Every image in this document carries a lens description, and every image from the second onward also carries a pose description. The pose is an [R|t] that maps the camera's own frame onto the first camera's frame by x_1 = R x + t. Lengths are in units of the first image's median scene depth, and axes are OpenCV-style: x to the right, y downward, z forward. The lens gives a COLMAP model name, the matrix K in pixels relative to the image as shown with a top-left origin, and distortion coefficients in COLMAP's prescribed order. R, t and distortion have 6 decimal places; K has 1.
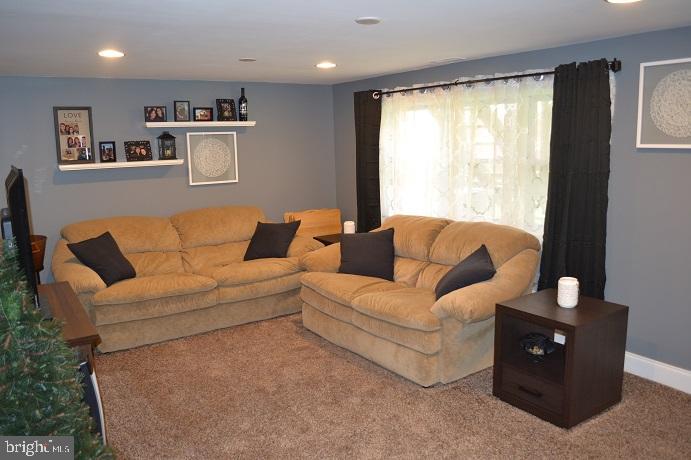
lens RADIAL K [[555.3, 0, 341.4], [0, 555.3, 226.9], [0, 0, 1]] dist [-0.091820, 0.019087]
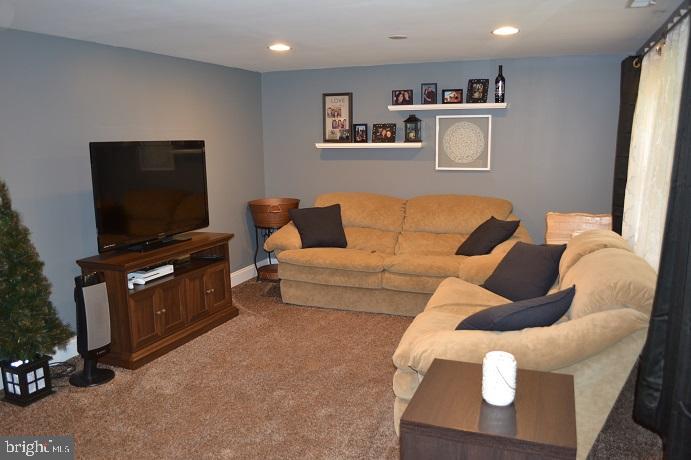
lens RADIAL K [[555.3, 0, 342.4], [0, 555.3, 235.7], [0, 0, 1]] dist [-0.091820, 0.019087]
pose [[0.565461, 0.164514, -0.808201, 0.475458], [-0.124849, 0.985687, 0.113291, -0.053151], [0.815271, 0.036842, 0.577907, 0.316487]]
